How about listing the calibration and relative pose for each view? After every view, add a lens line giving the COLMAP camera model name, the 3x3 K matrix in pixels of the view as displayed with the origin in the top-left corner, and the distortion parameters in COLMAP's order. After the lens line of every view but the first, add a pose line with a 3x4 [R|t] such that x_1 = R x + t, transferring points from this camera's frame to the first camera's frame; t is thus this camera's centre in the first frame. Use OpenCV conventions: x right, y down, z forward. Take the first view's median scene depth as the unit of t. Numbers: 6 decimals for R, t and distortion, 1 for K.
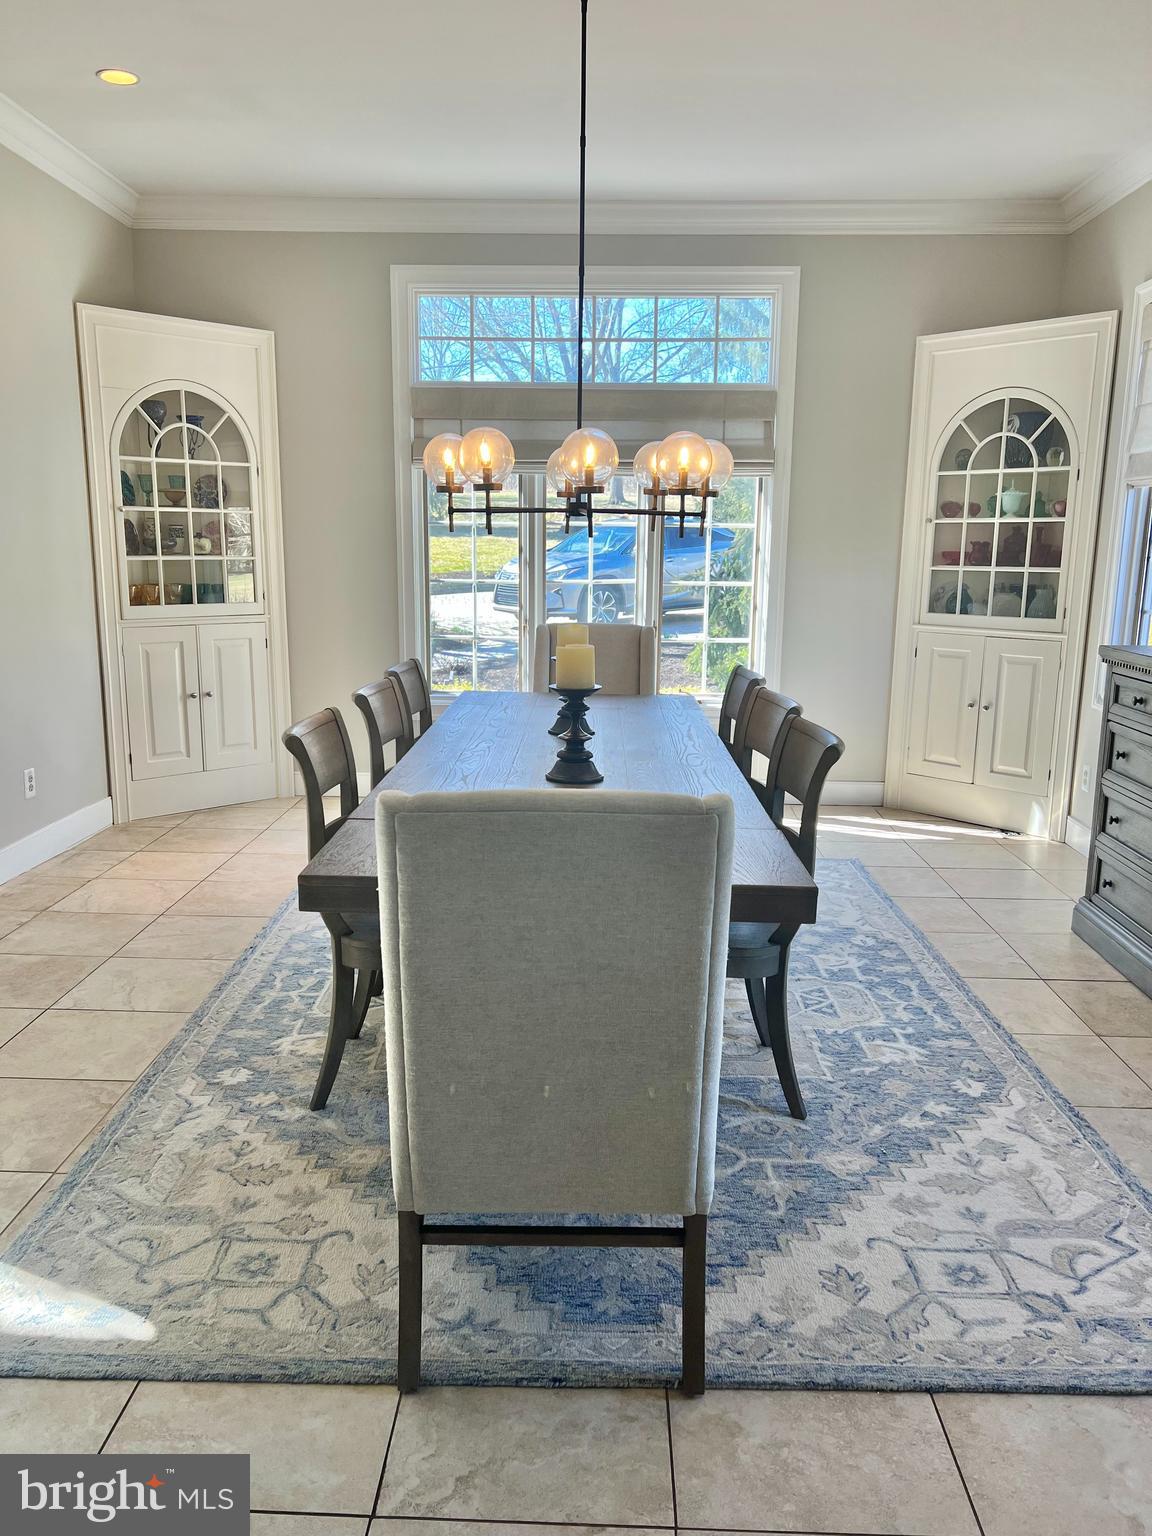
lens RADIAL K [[1160.2, 0, 575.7], [0, 1160.2, 774.0], [0, 0, 1]] dist [0.039760, 0.001323]
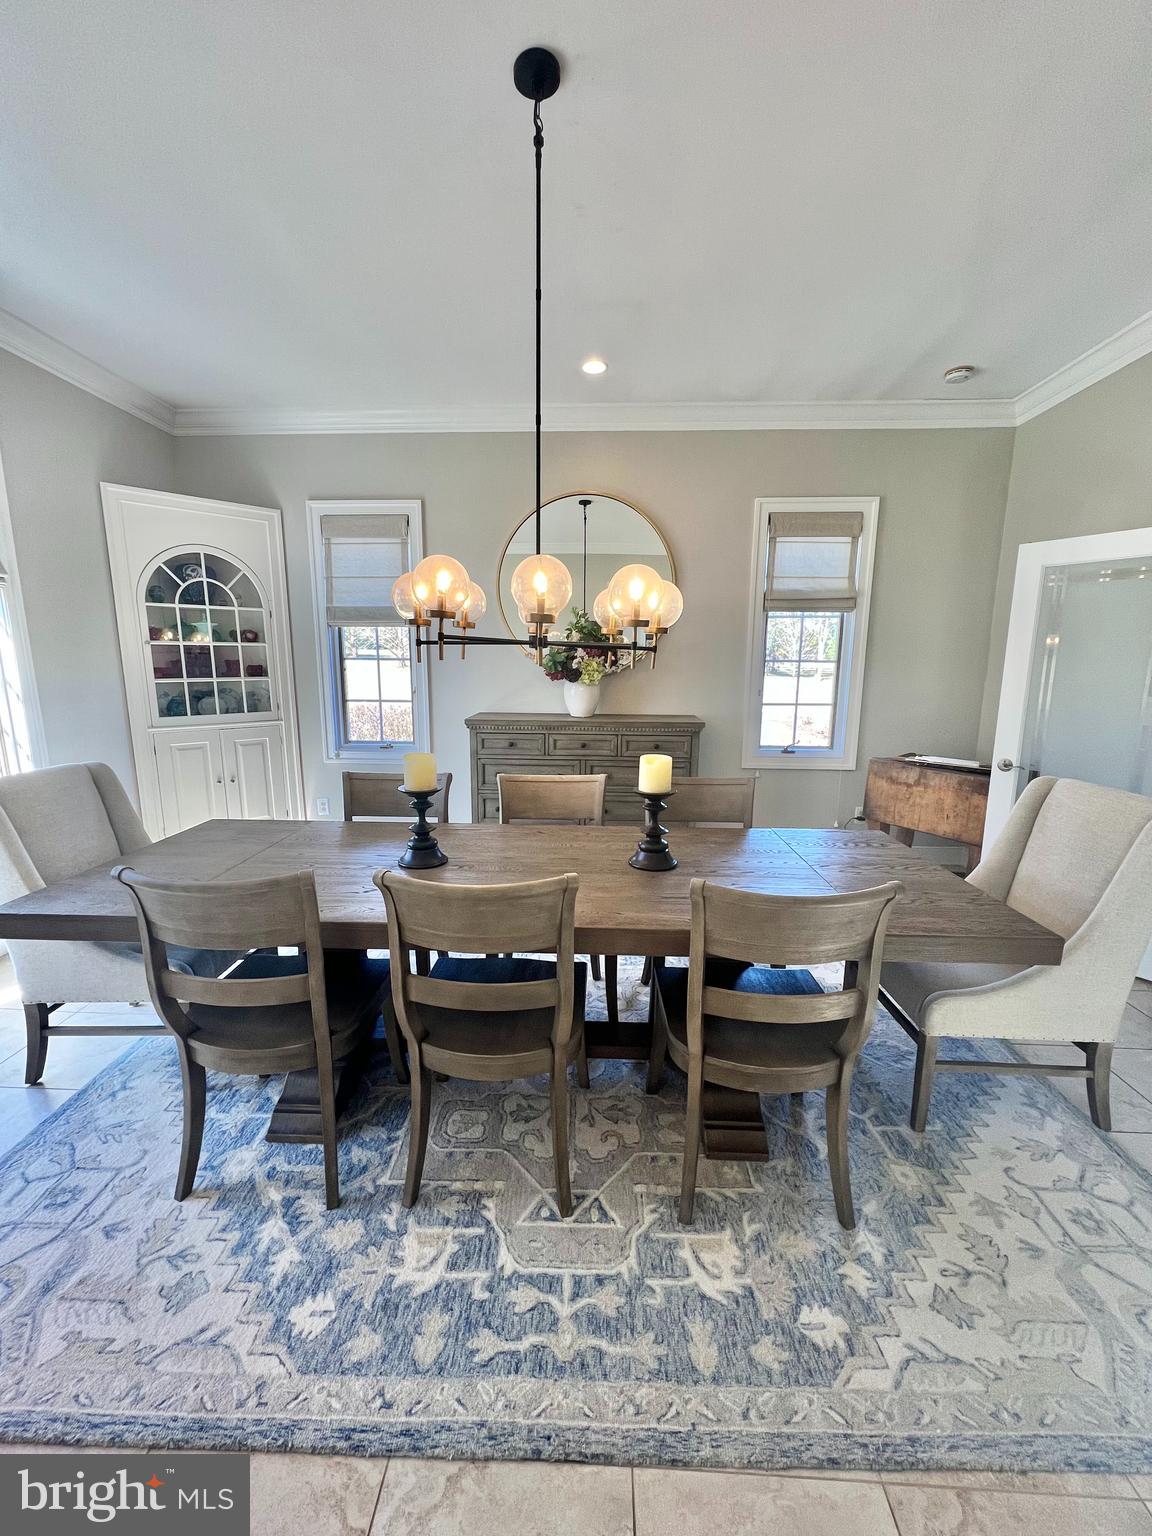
lens RADIAL K [[615.6, 0, 573.7], [0, 615.6, 770.2], [0, 0, 1]] dist [0.002286, 0.000734]
pose [[0.010424, -0.186228, 0.982451, -0.630633], [0.187834, 0.965380, 0.181000, -0.226982], [-0.982146, 0.182651, 0.045043, 1.045973]]
